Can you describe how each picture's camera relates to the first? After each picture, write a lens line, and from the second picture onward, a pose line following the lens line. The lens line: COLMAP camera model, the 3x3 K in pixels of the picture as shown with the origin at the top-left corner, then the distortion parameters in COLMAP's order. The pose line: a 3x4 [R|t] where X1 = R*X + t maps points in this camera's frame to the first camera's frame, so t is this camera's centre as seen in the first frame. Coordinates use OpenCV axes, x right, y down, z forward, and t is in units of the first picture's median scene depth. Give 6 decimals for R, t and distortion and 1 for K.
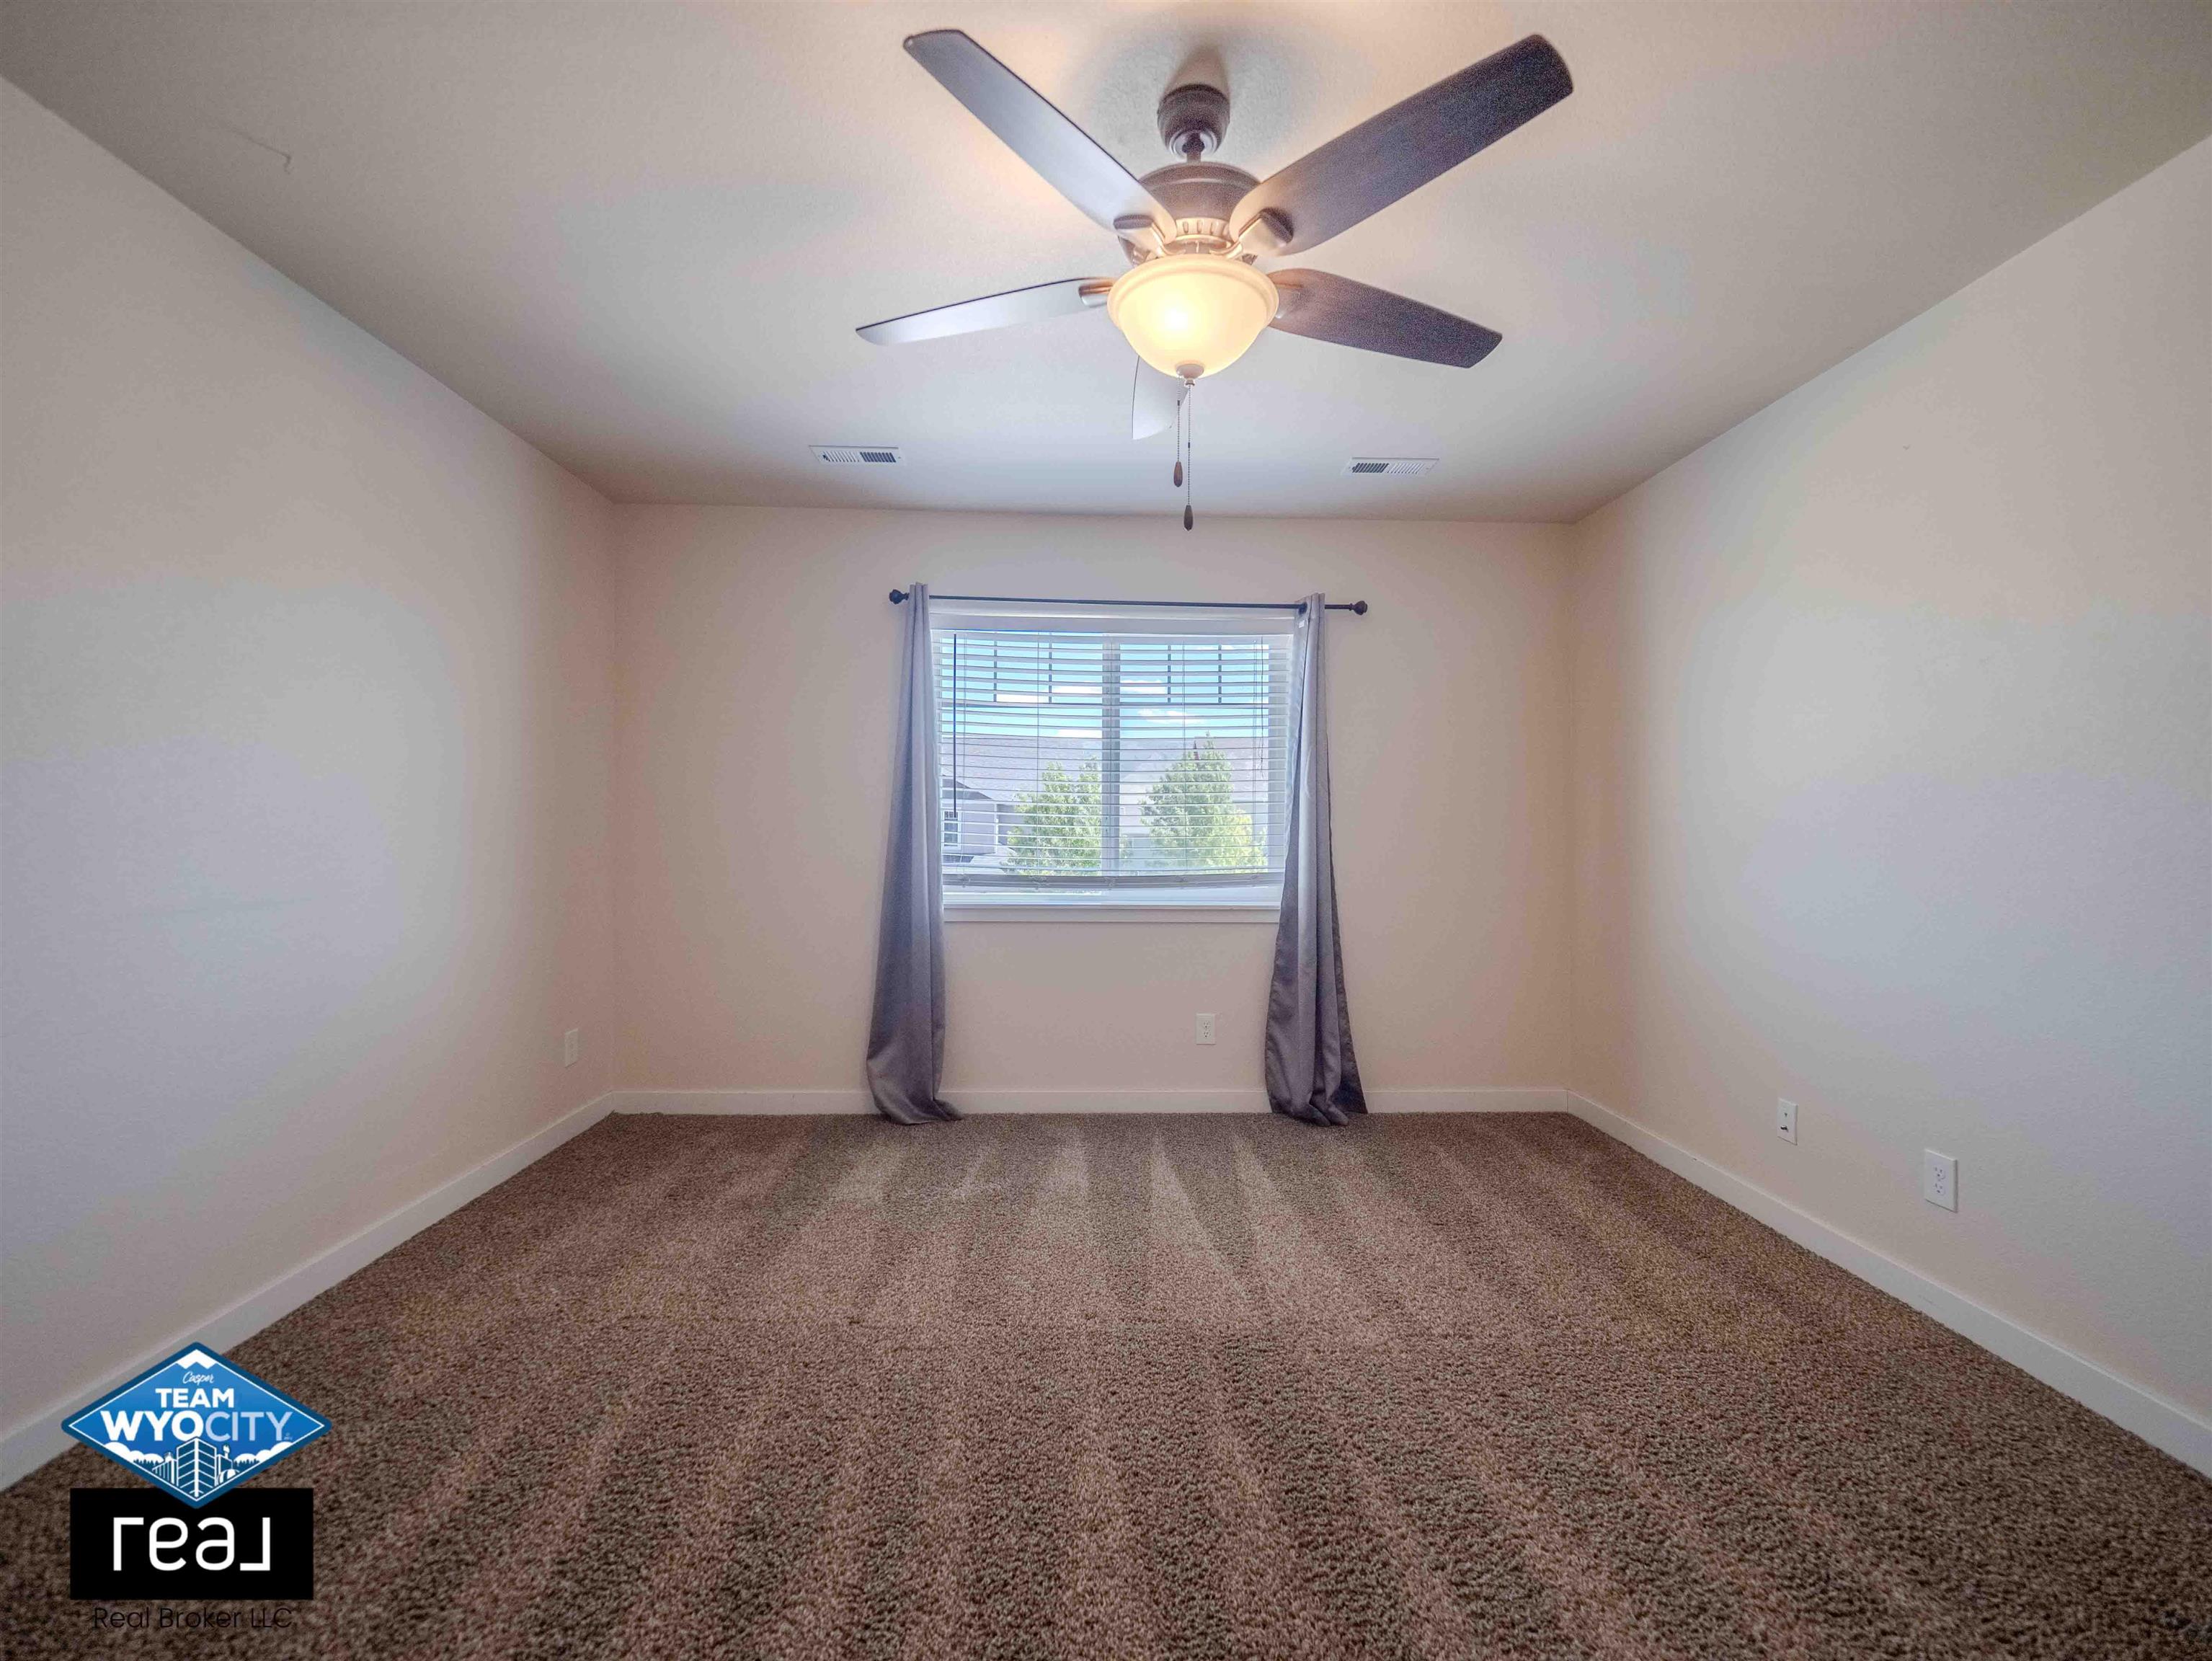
lens RADIAL K [[928.4, 0, 1111.5], [0, 928.4, 829.8], [0, 0, 1]] dist [0.009346, -0.009880]
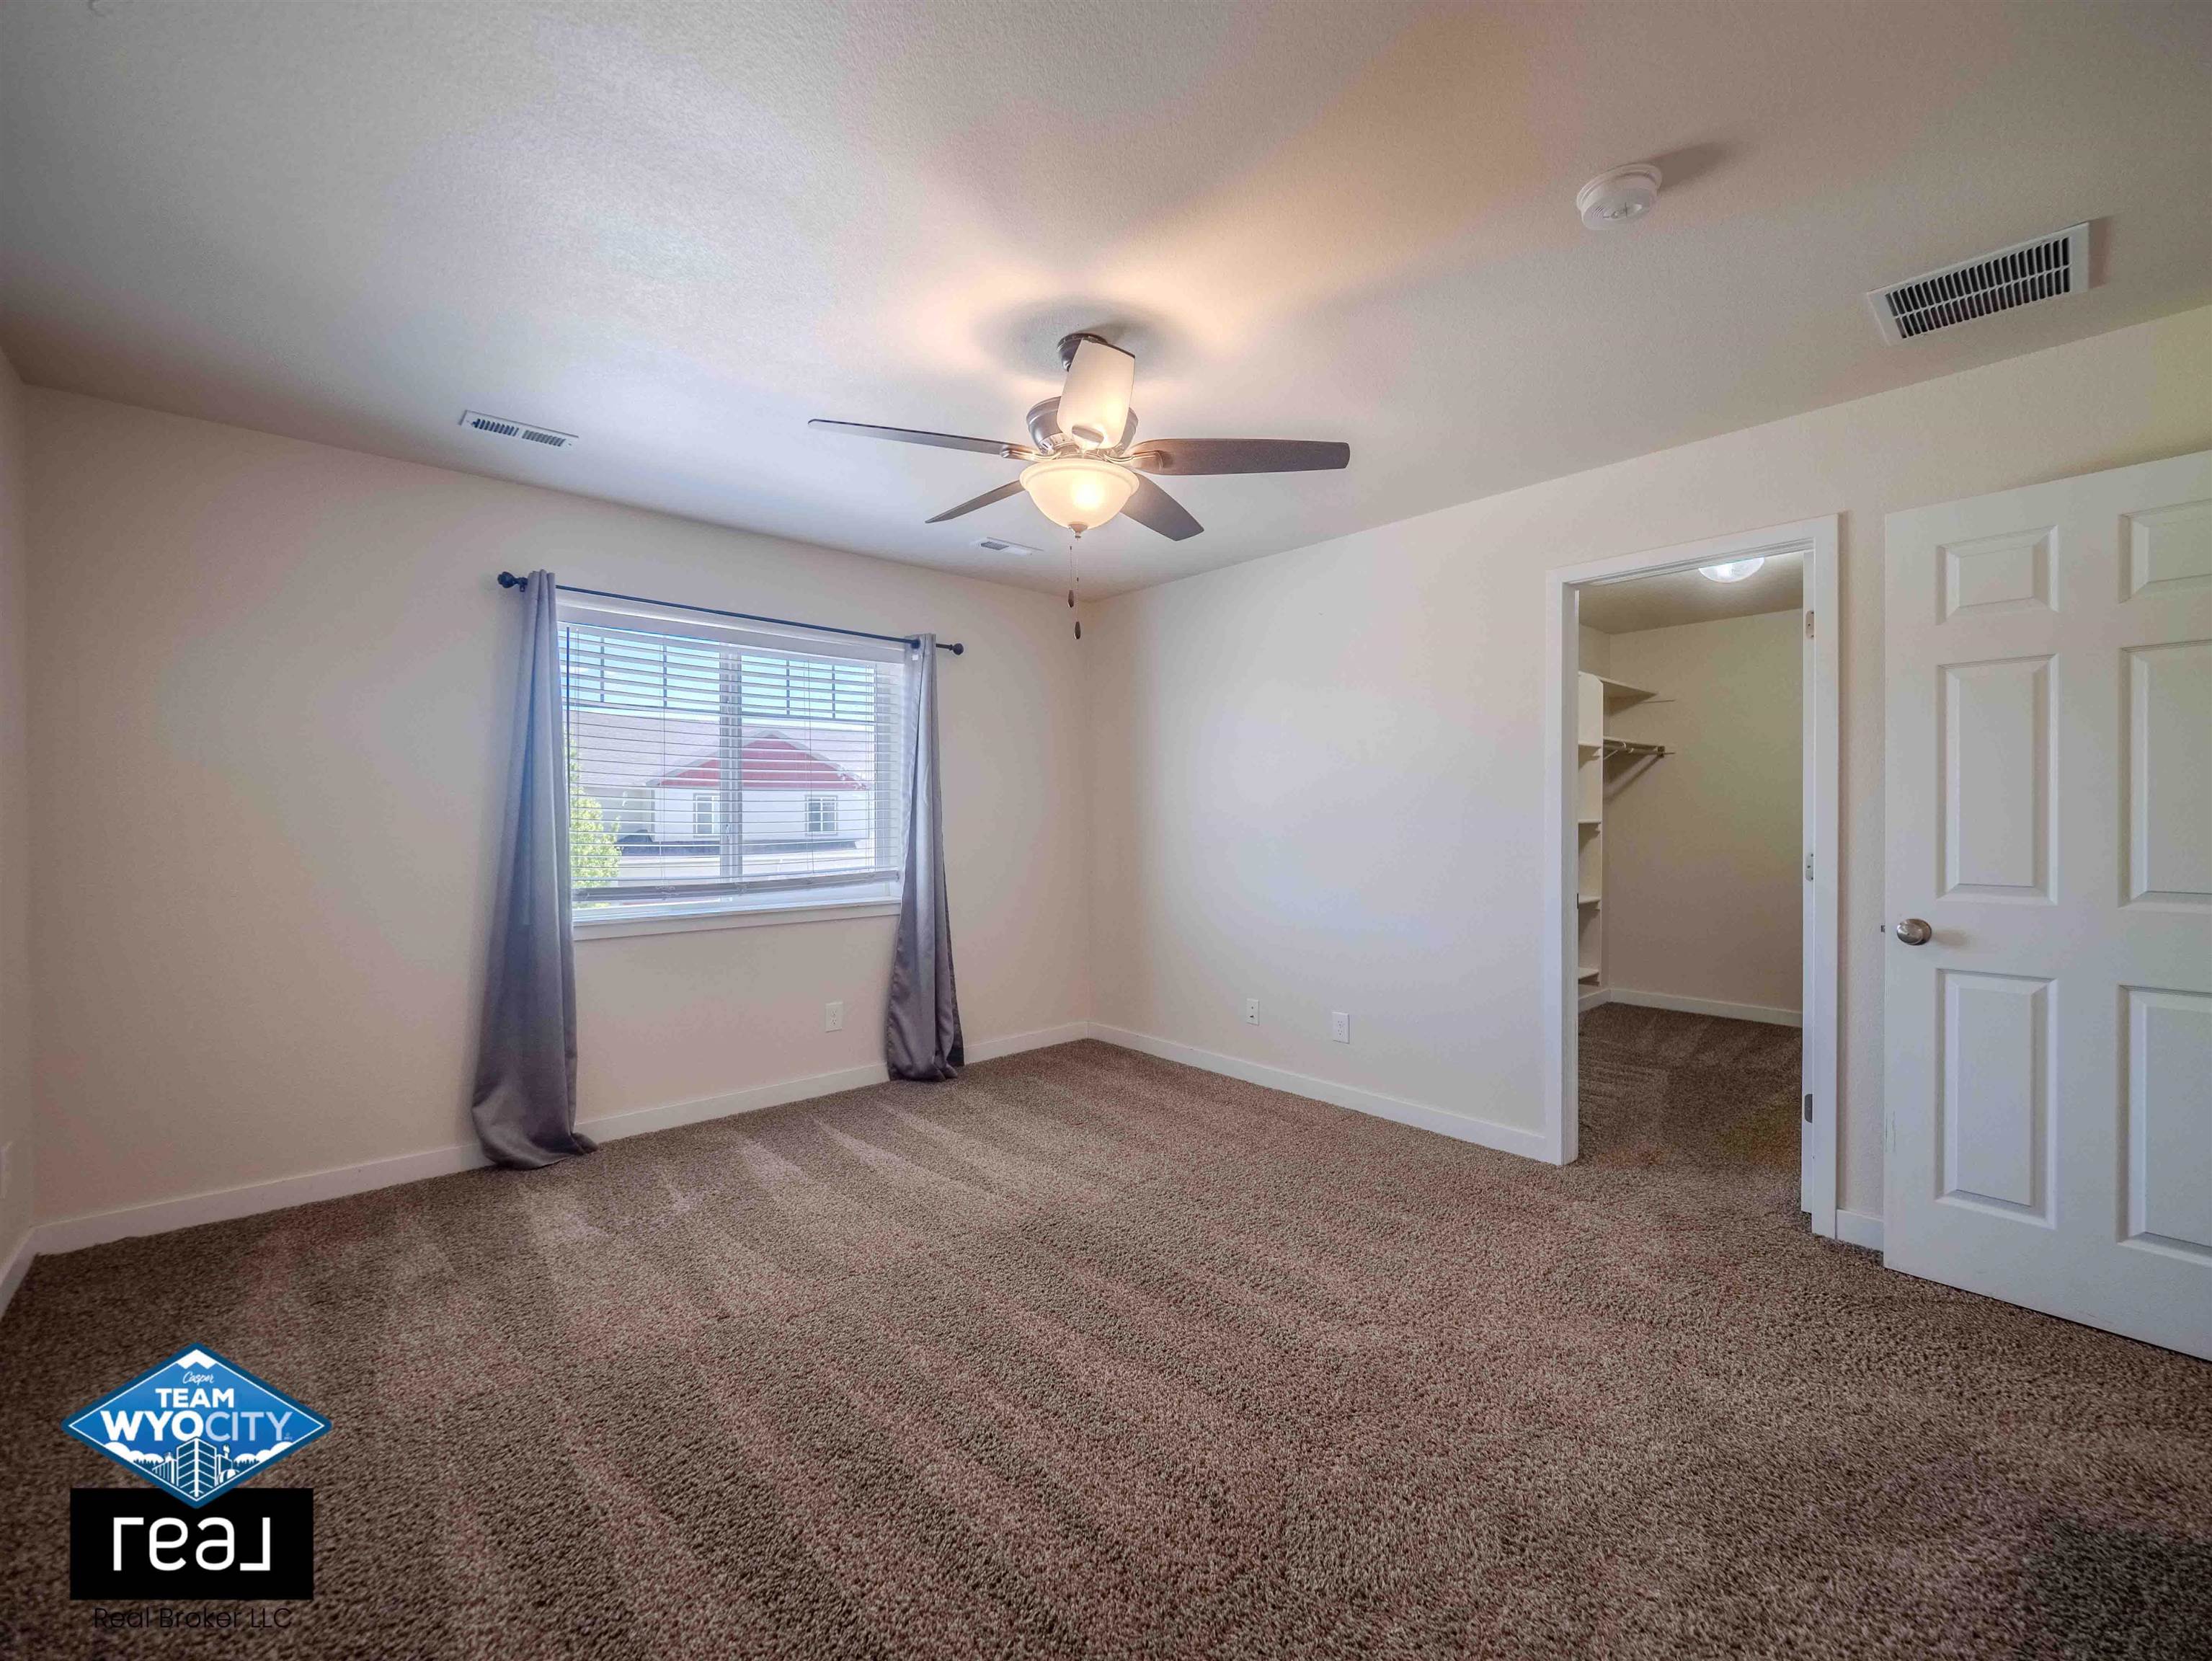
lens RADIAL K [[928.4, 0, 1120.2], [0, 928.4, 818.2], [0, 0, 1]] dist [0.009346, -0.009880]
pose [[0.761372, -0.008144, 0.648264, -0.368379], [0.004984, 0.999965, 0.006709, -0.026662], [-0.648296, -0.001877, 0.761386, -0.059016]]
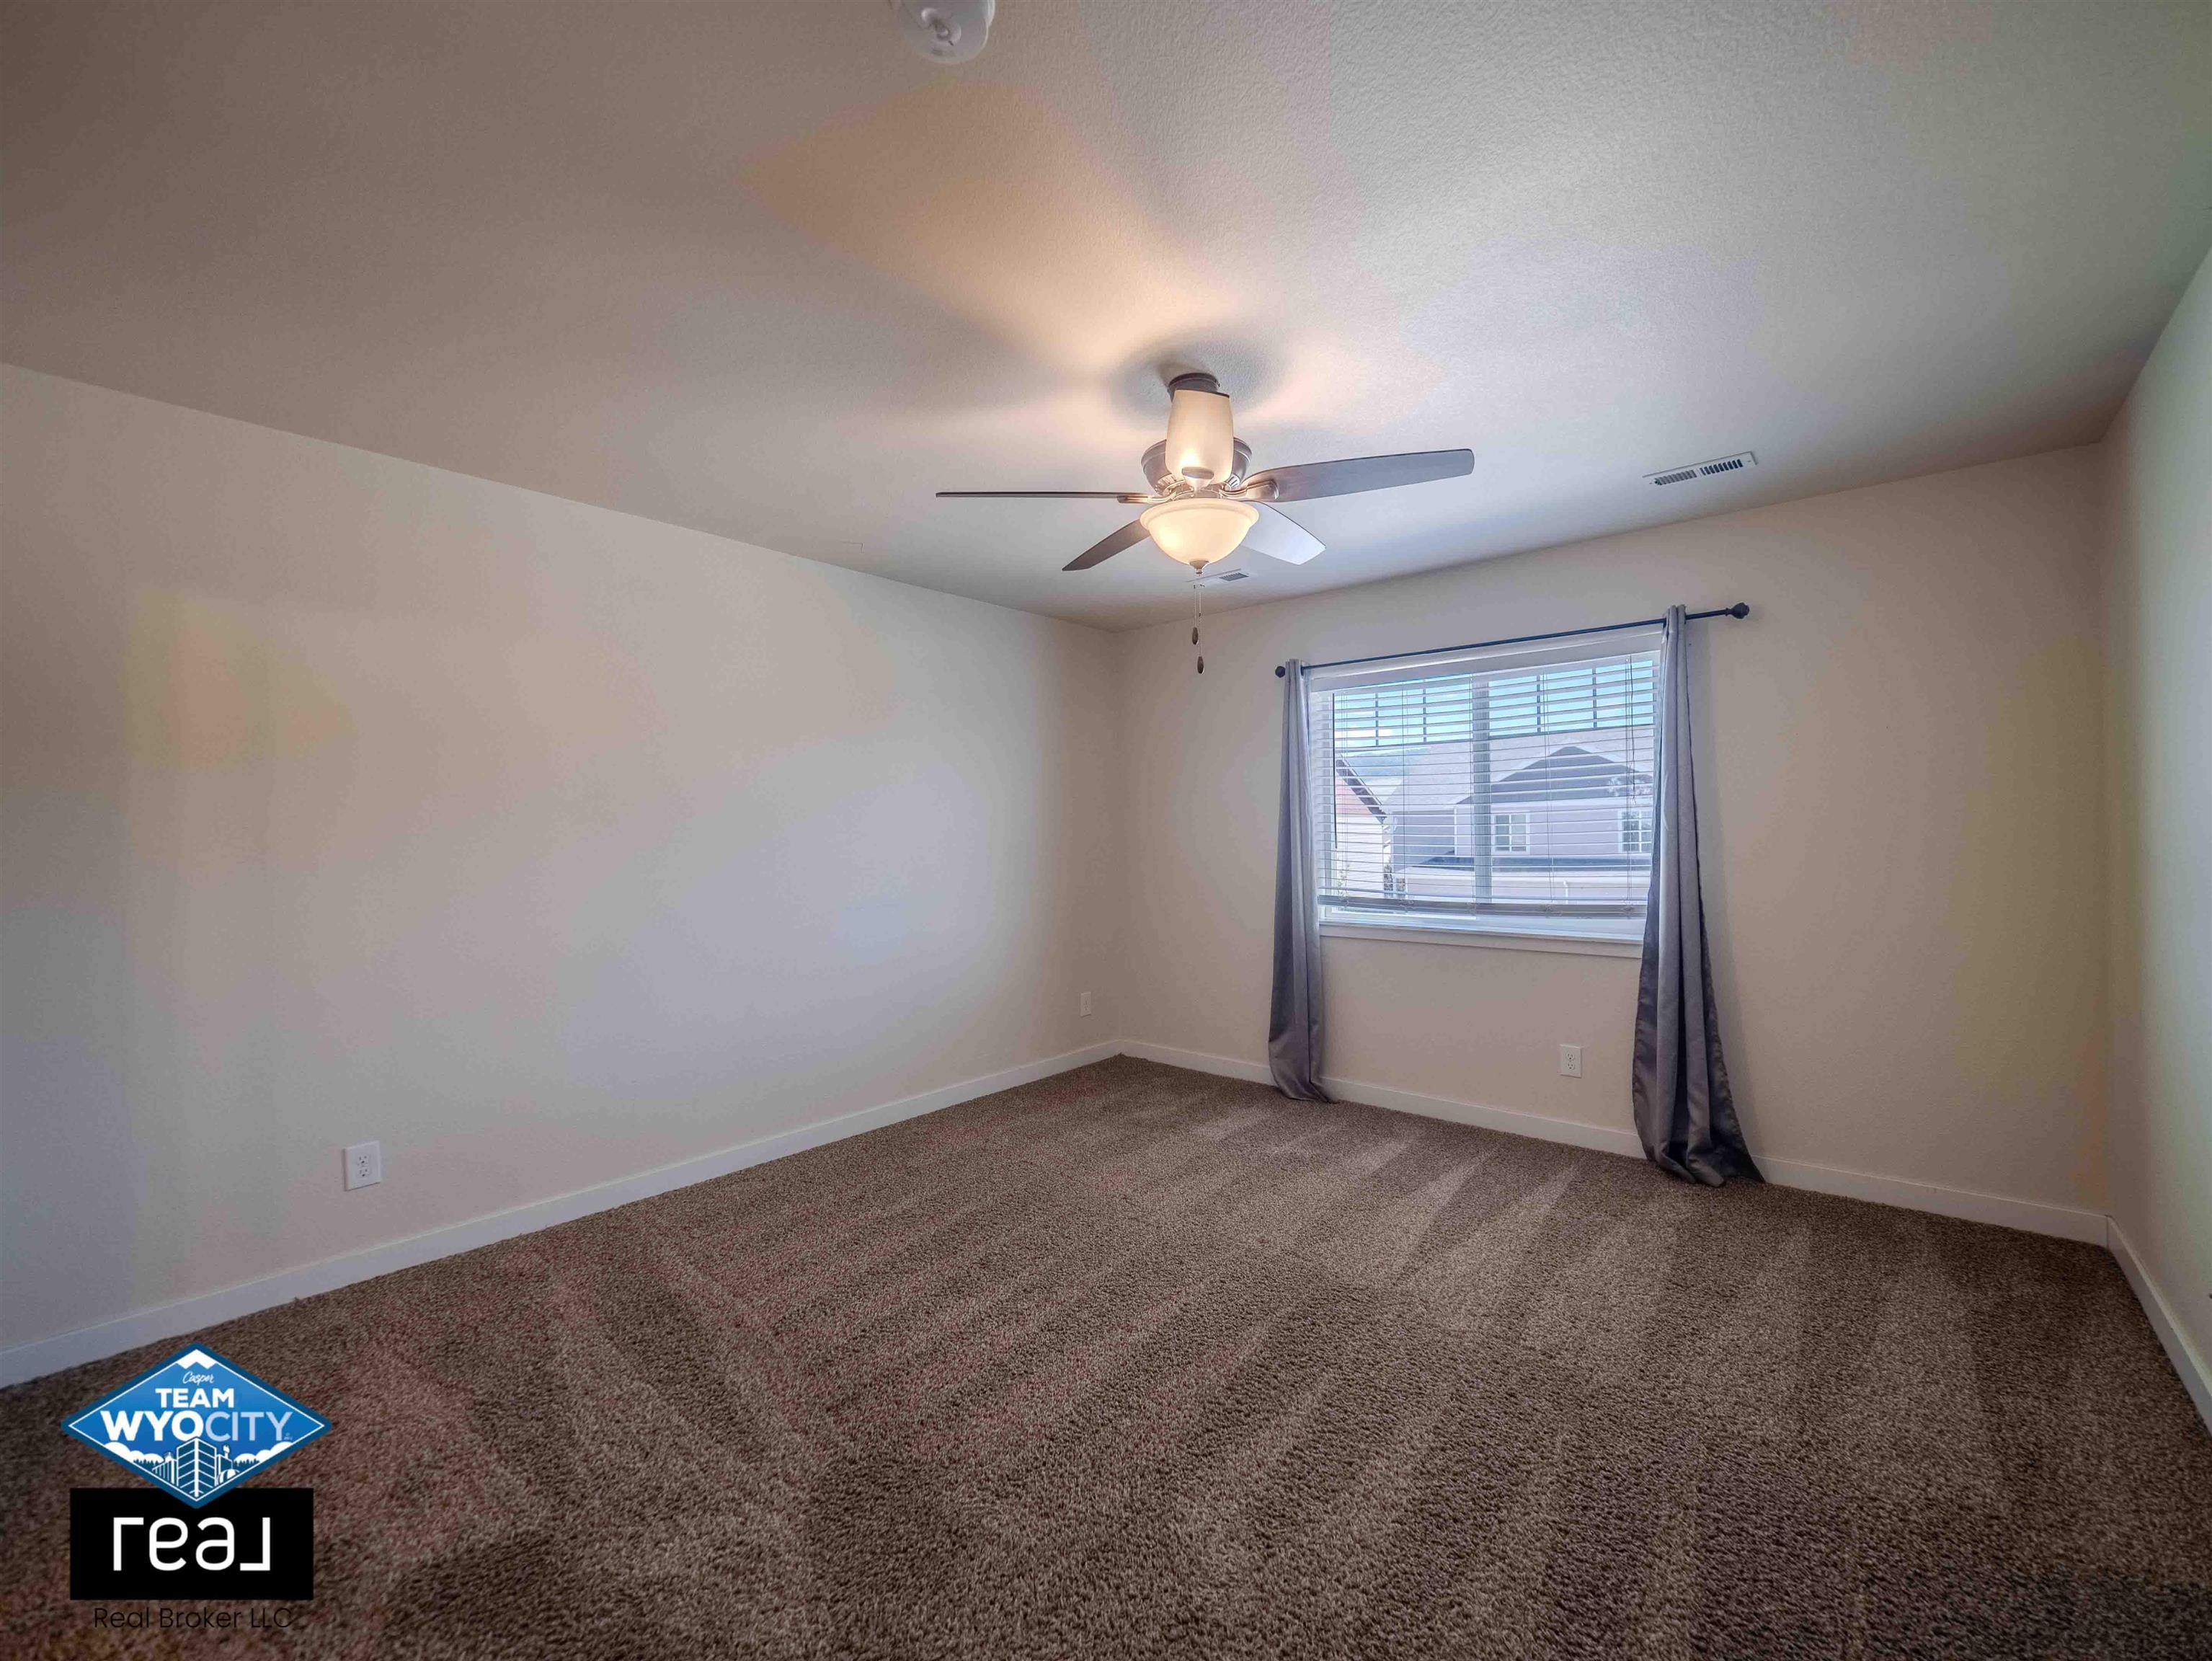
lens RADIAL K [[928.4, 0, 1100.8], [0, 928.4, 829.6], [0, 0, 1]] dist [0.009346, -0.009880]
pose [[0.729387, -0.017812, -0.683869, 0.441010], [0.016254, 0.999830, -0.008706, -0.032863], [0.683908, -0.004765, 0.729553, -0.072077]]
